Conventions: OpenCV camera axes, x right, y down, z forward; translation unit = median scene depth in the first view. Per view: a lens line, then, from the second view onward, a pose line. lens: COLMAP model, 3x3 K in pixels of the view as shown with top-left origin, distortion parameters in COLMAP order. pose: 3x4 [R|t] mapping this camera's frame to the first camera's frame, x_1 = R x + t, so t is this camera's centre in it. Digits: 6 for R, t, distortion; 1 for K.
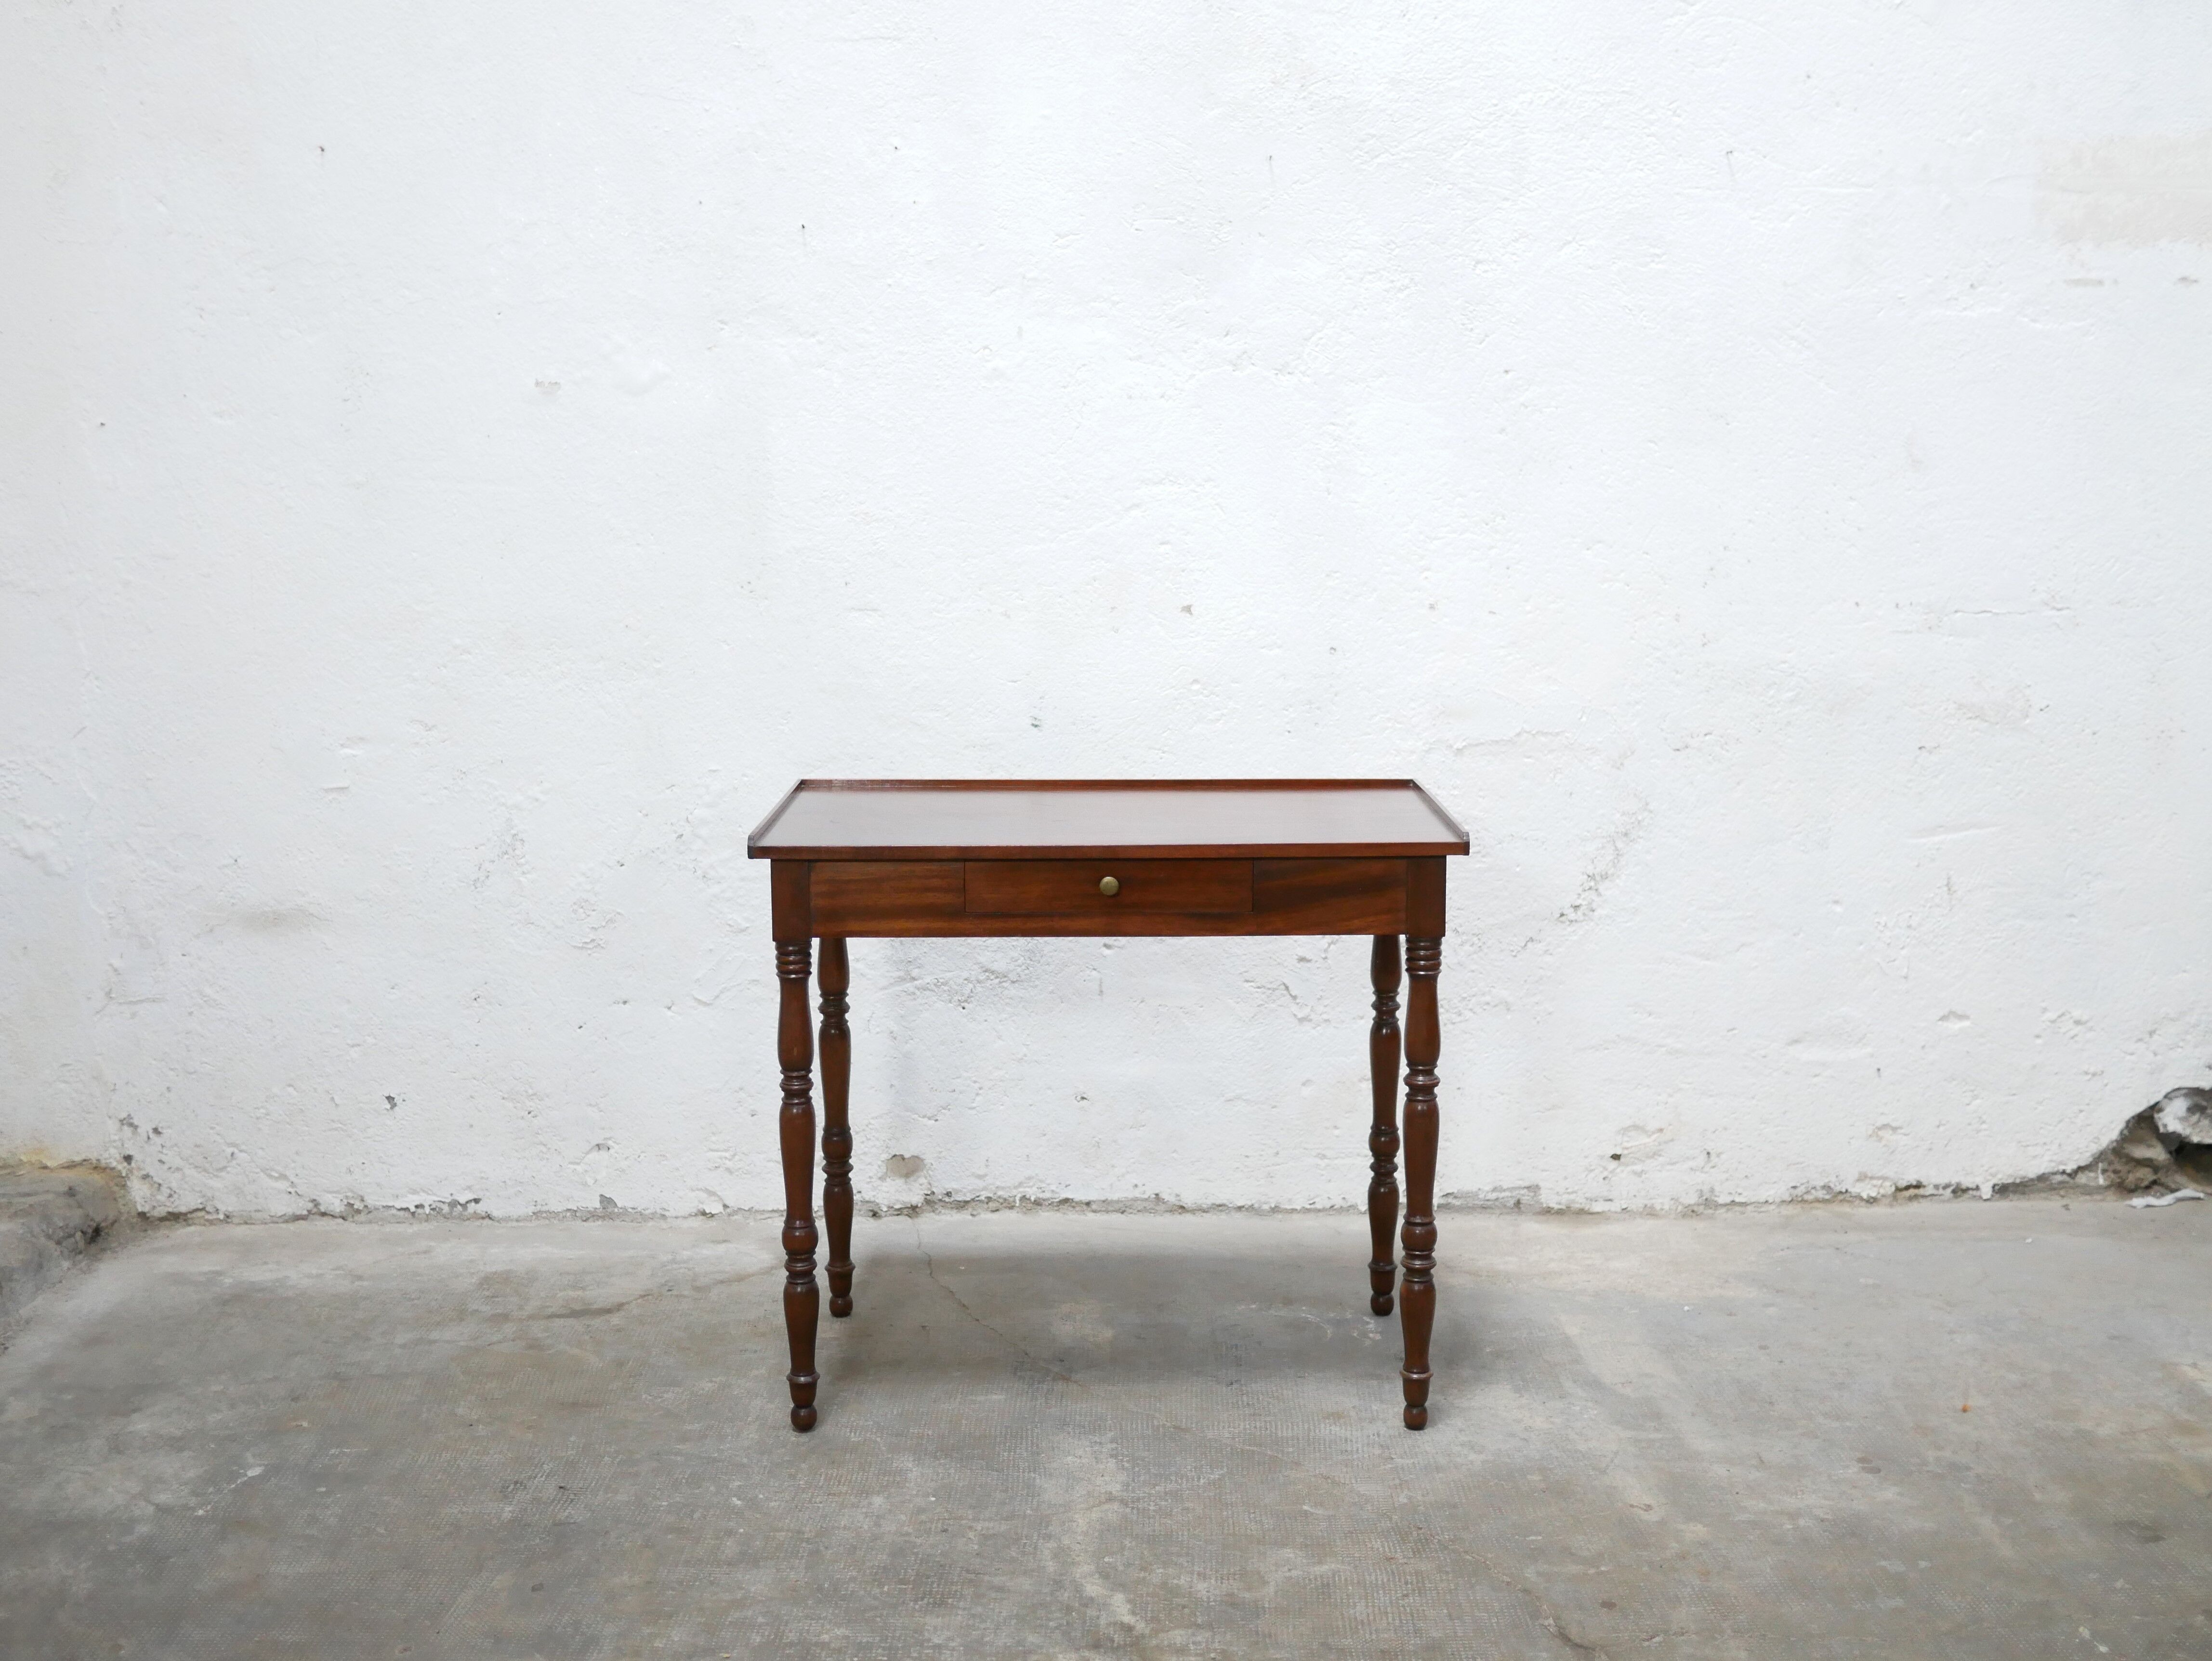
lens RADIAL K [[2509.7, 0, 1105.2], [0, 2509.7, 820.1], [0, 0, 1]] dist [-0.006163, 0.000000]
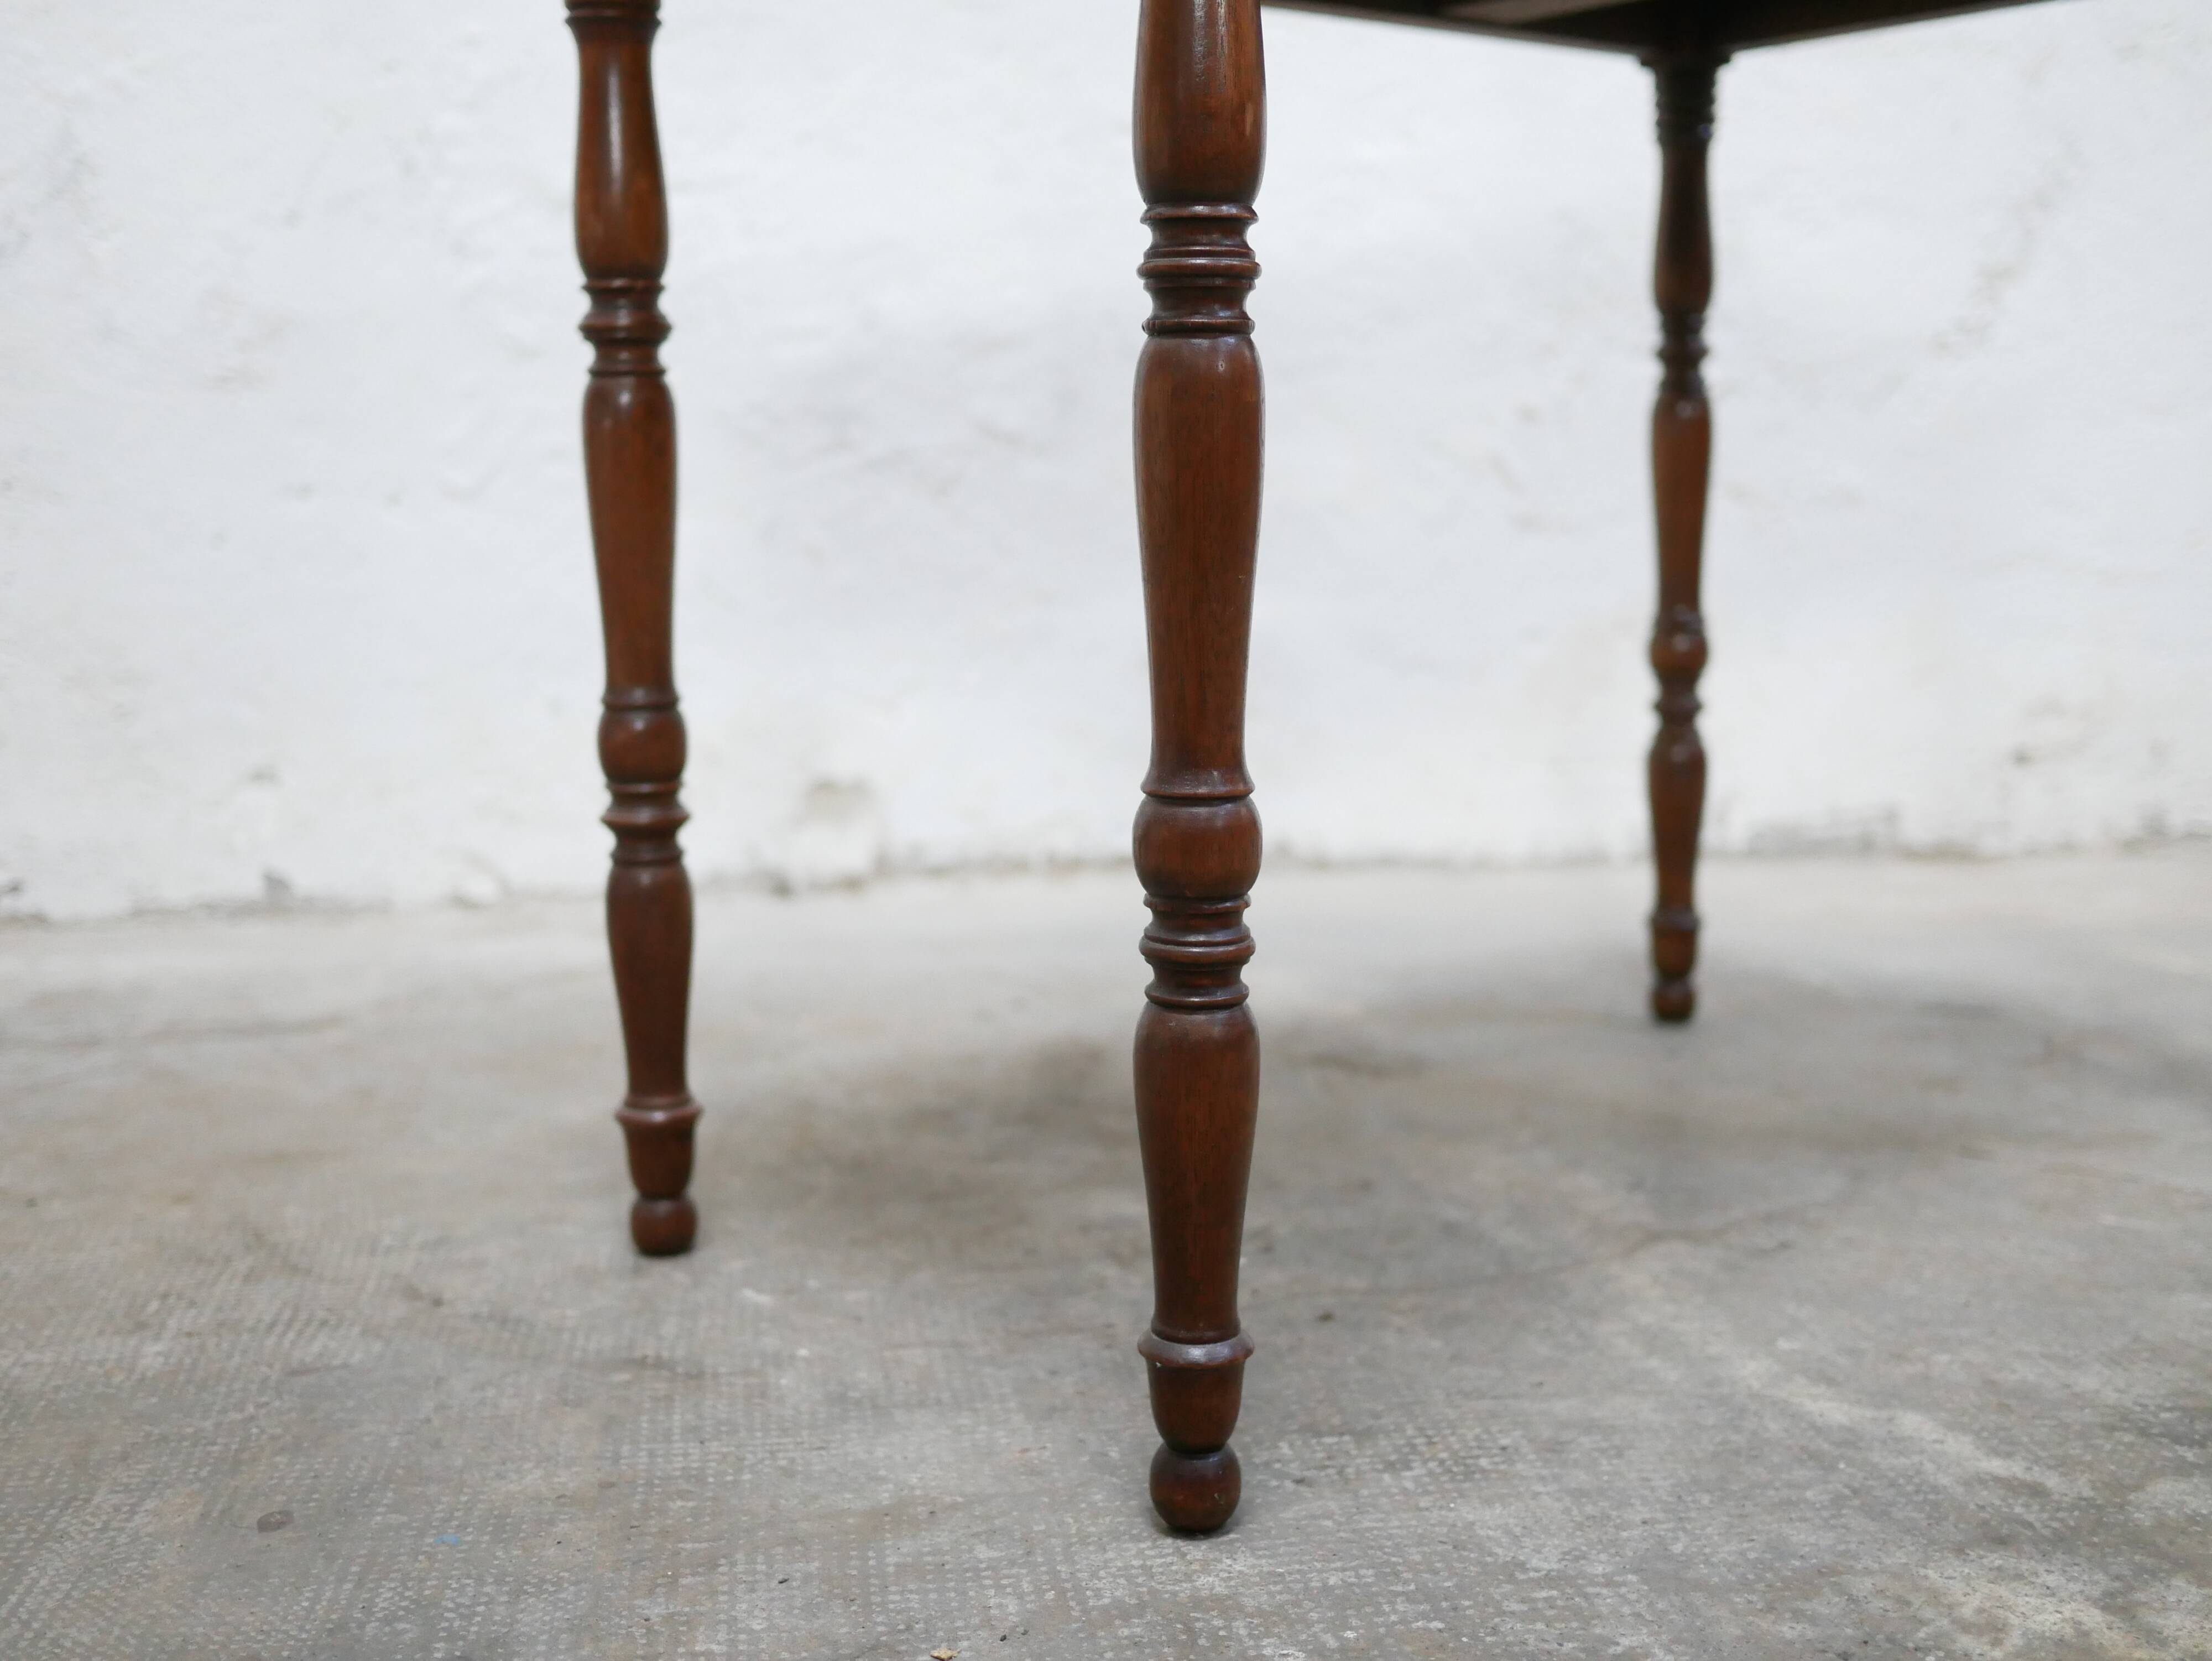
lens RADIAL K [[2505.5, 0, 1098.7], [0, 2505.5, 833.5], [0, 0, 1]] dist [-0.006223, 0.000000]
pose [[0.984030, -0.029544, 0.175535, -0.126364], [0.031834, 0.999441, -0.010243, 0.160465], [-0.175135, 0.015667, 0.984420, 0.471621]]
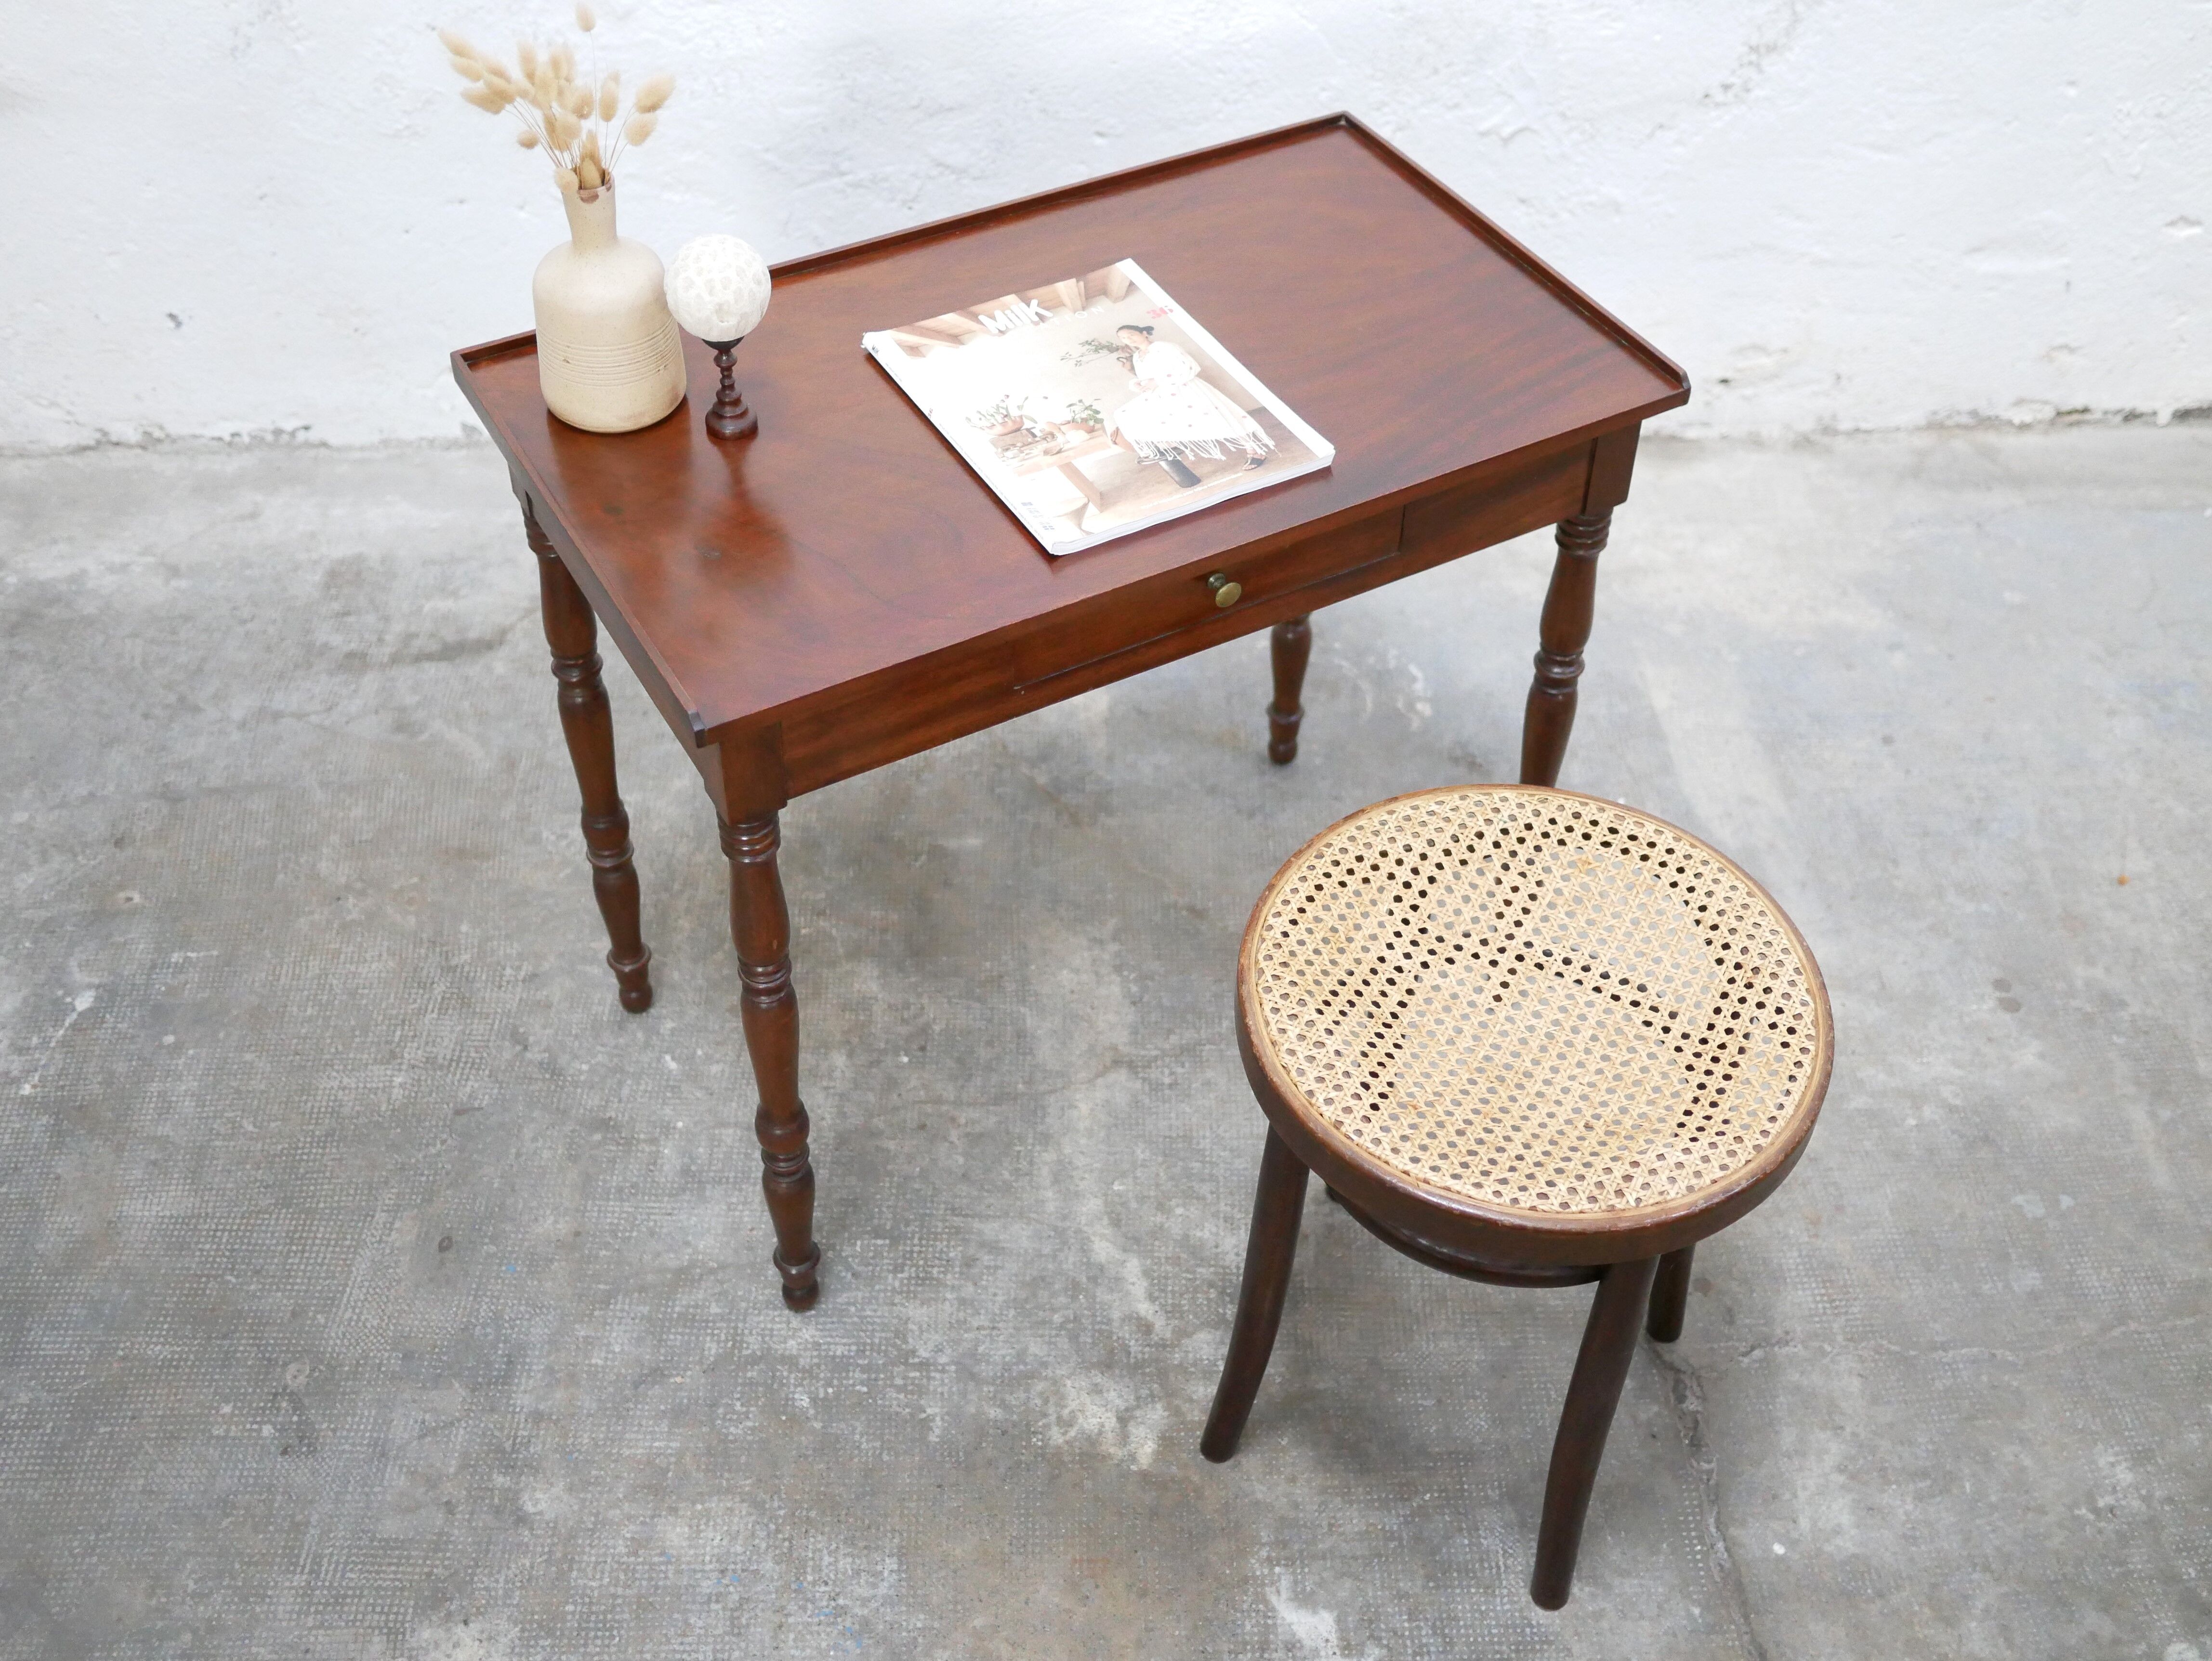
lens RADIAL K [[2509.7, 0, 1104.7], [0, 2509.7, 824.2], [0, 0, 1]] dist [-0.006163, 0.000000]
pose [[0.999467, -0.000314, 0.032629, -0.023017], [-0.018352, 0.821418, 0.570032, -0.215878], [-0.026981, -0.570327, 0.820975, 0.276527]]
